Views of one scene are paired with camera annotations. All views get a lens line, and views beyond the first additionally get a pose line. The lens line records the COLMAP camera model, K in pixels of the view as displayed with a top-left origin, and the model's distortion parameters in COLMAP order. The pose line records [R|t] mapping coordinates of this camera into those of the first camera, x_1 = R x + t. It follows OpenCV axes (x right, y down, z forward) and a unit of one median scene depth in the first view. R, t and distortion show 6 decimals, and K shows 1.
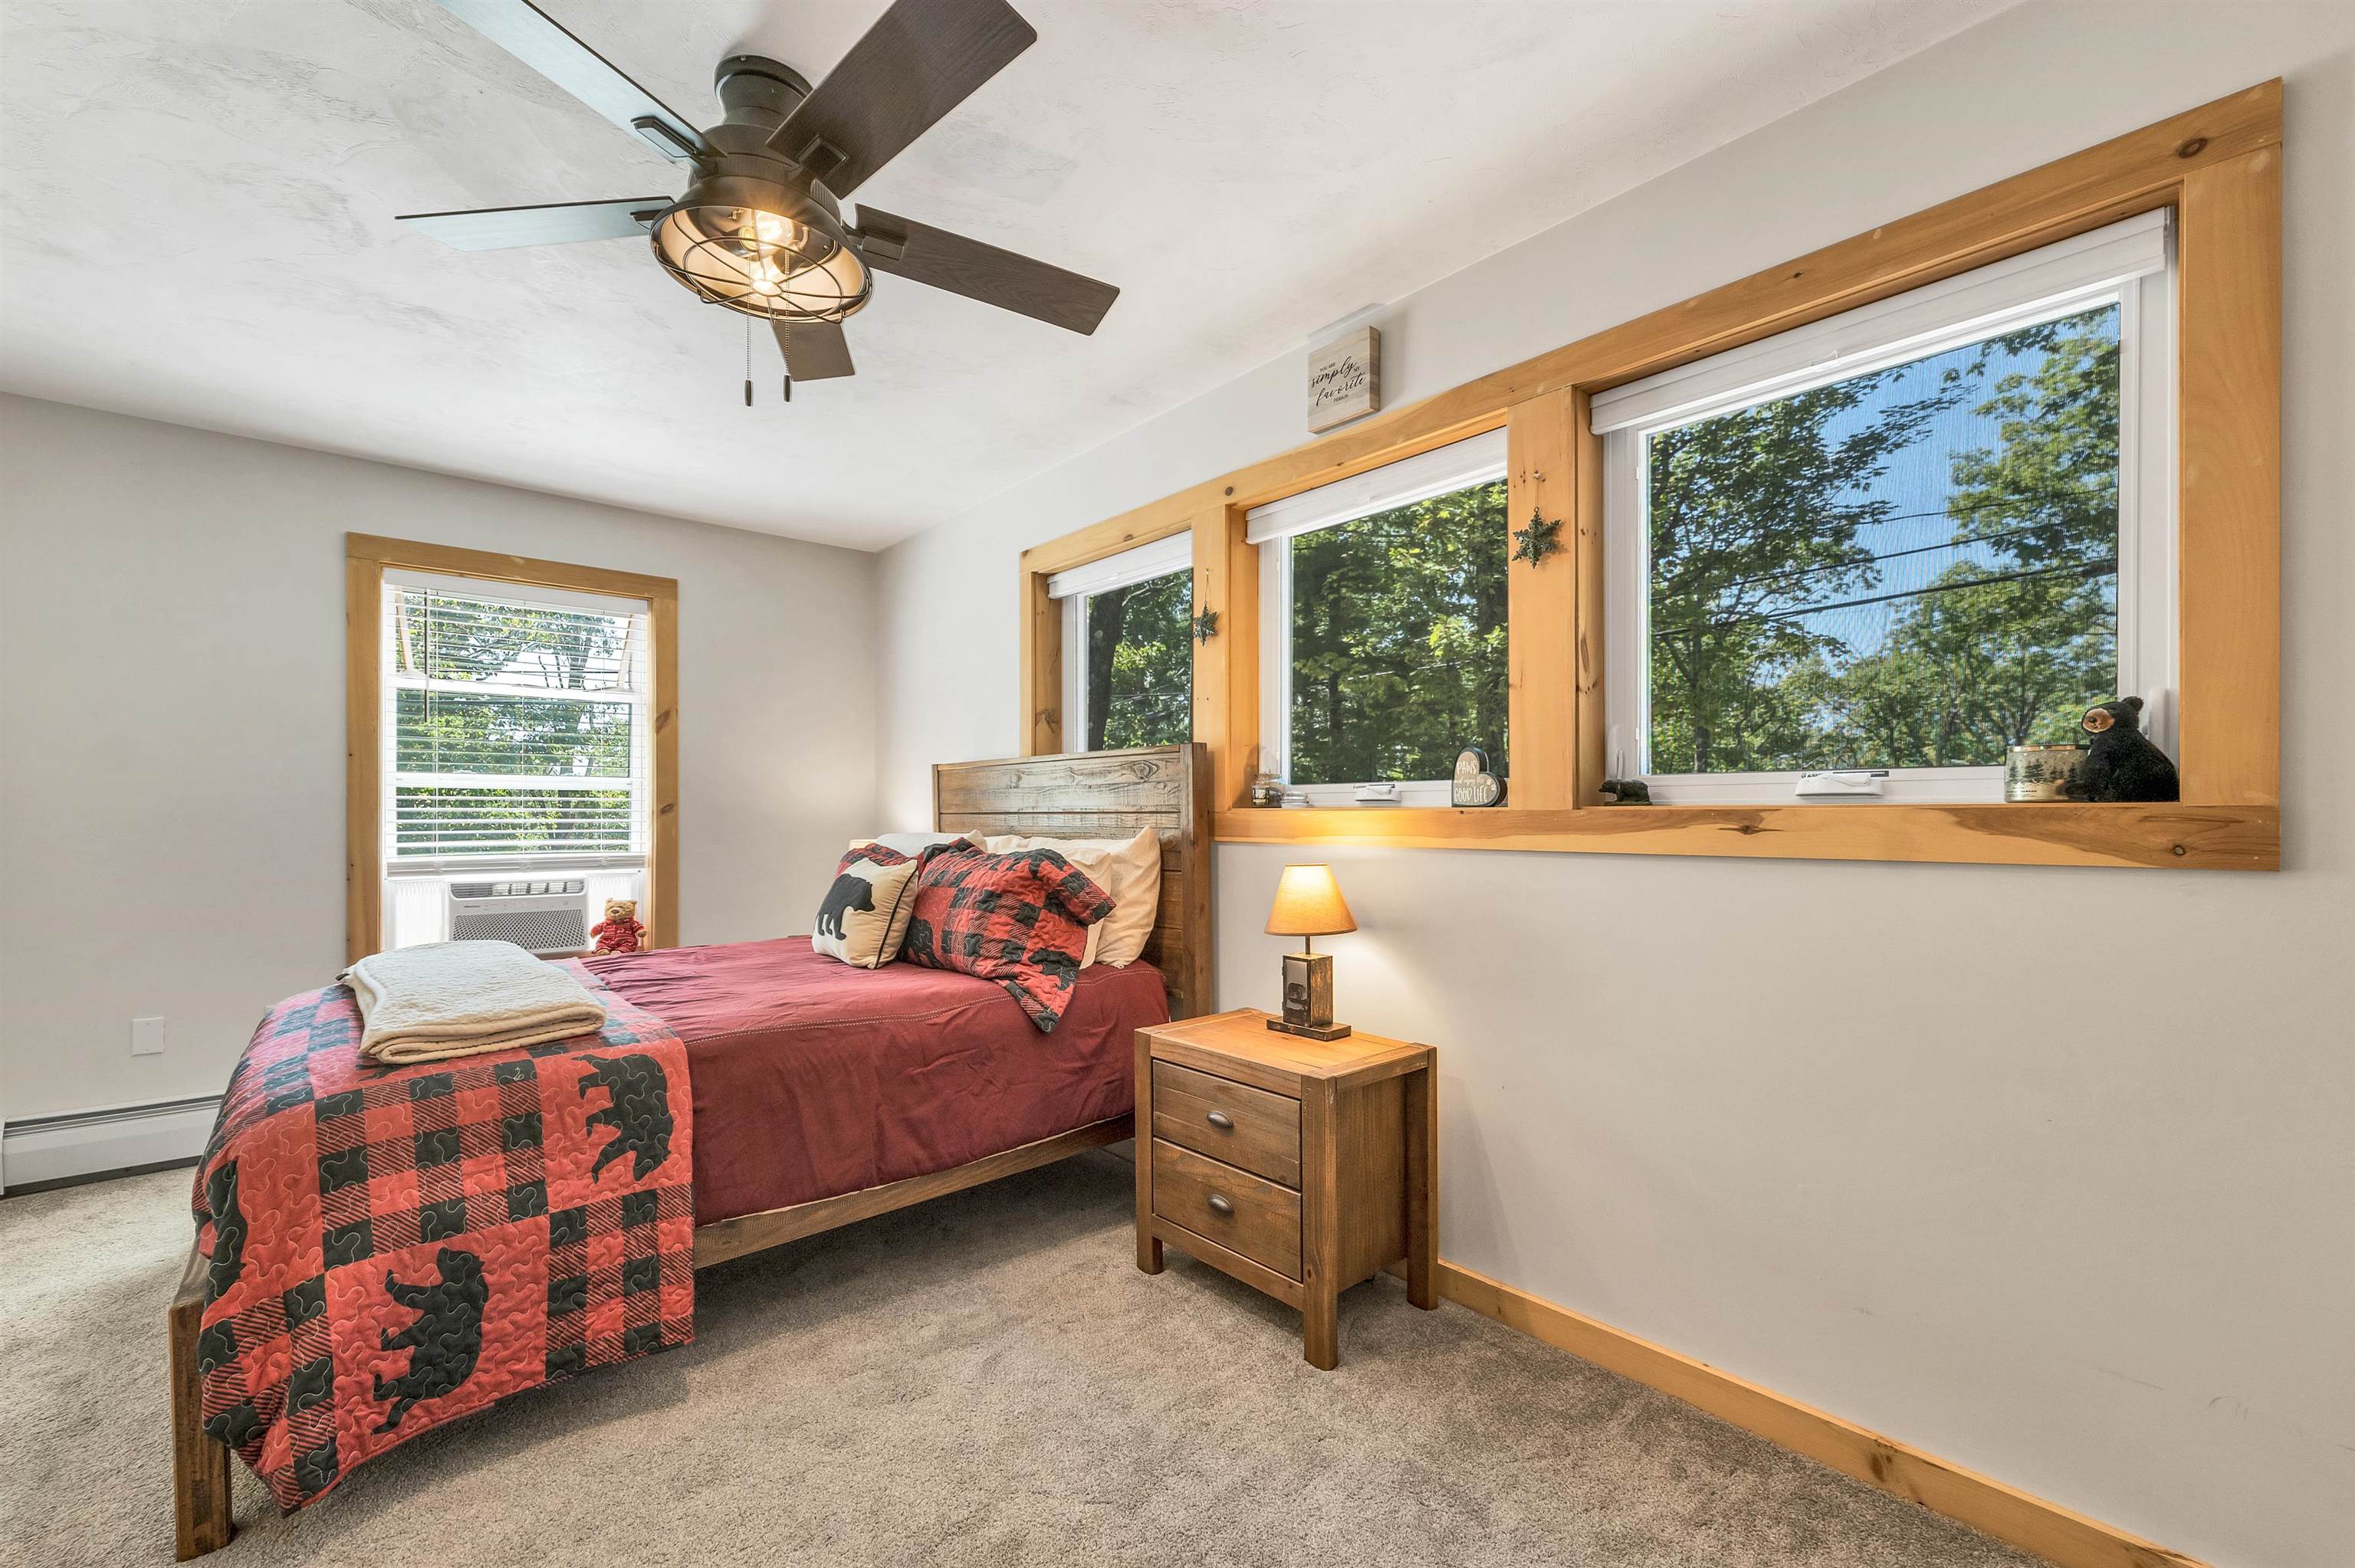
lens RADIAL K [[984.5, 0, 1174.7], [0, 984.5, 792.7], [0, 0, 1]] dist [0.001031, 0.000267]
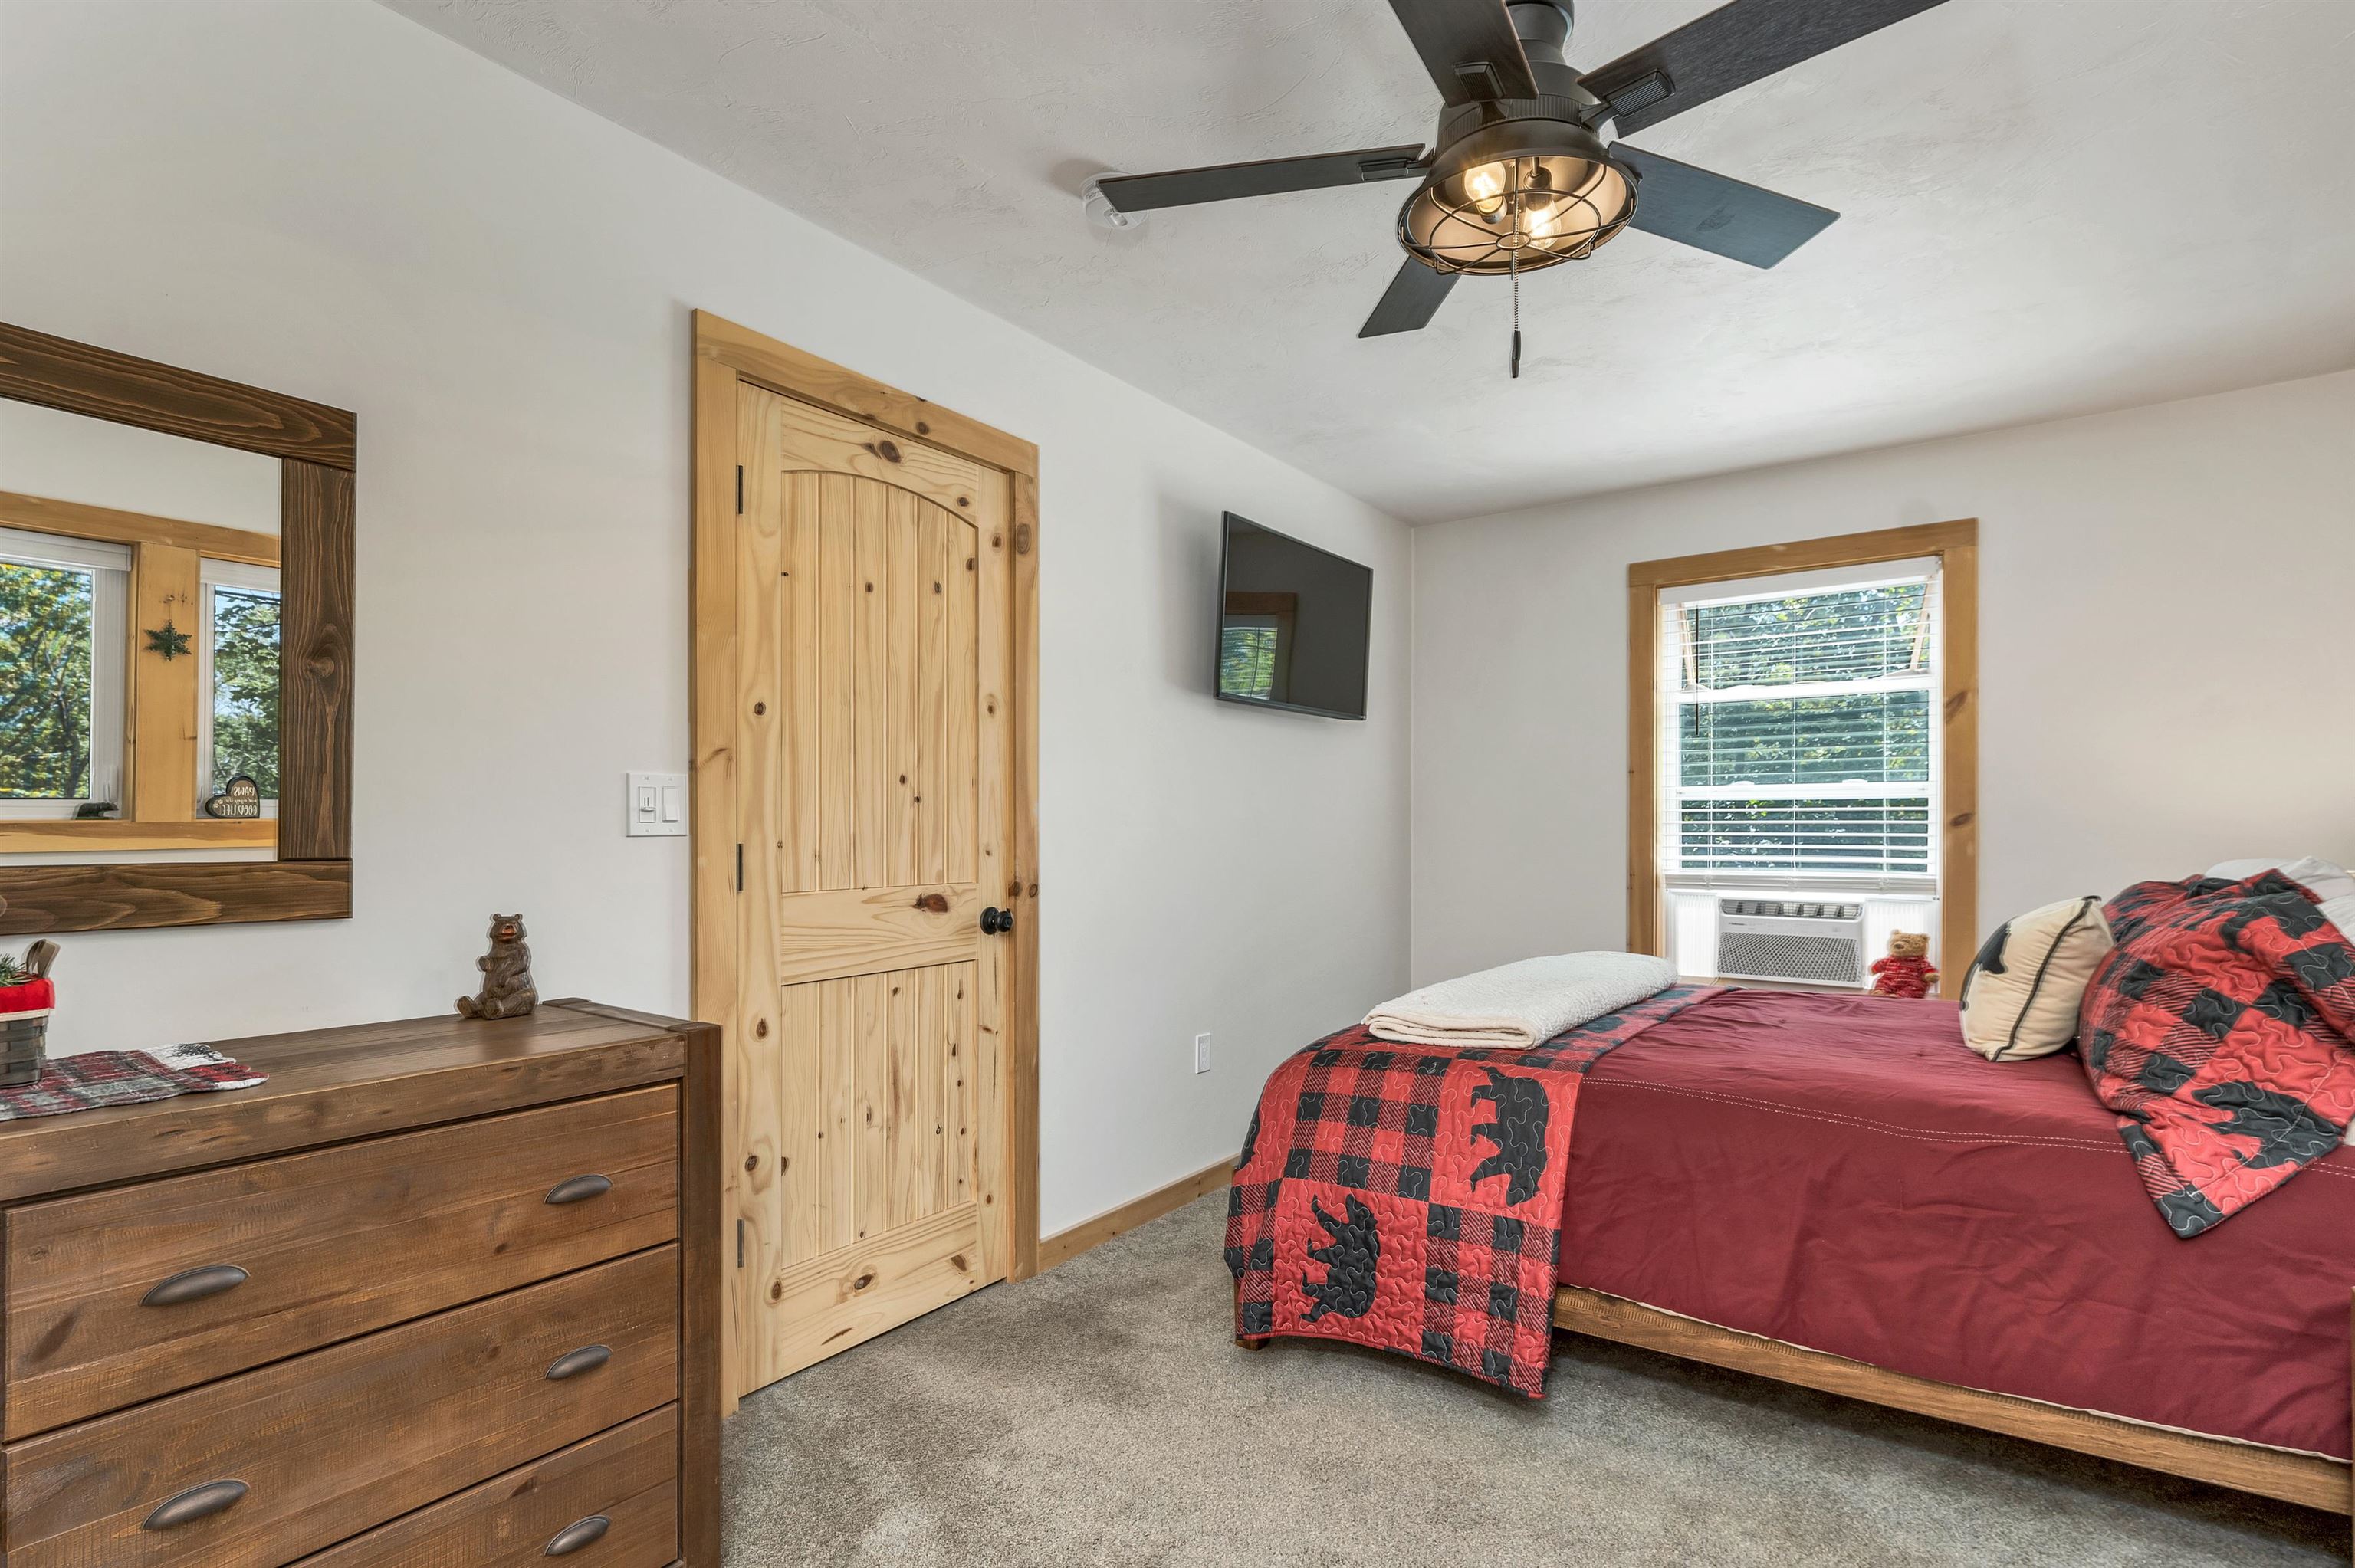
lens RADIAL K [[1130.3, 0, 1159.9], [0, 1130.3, 828.5], [0, 0, 1]] dist [0.000094, -0.000152]
pose [[0.217480, 0.000126, -0.976065, 0.467637], [0.022645, 0.999730, 0.005174, 0.009104], [0.975802, -0.023228, 0.217419, 0.432103]]
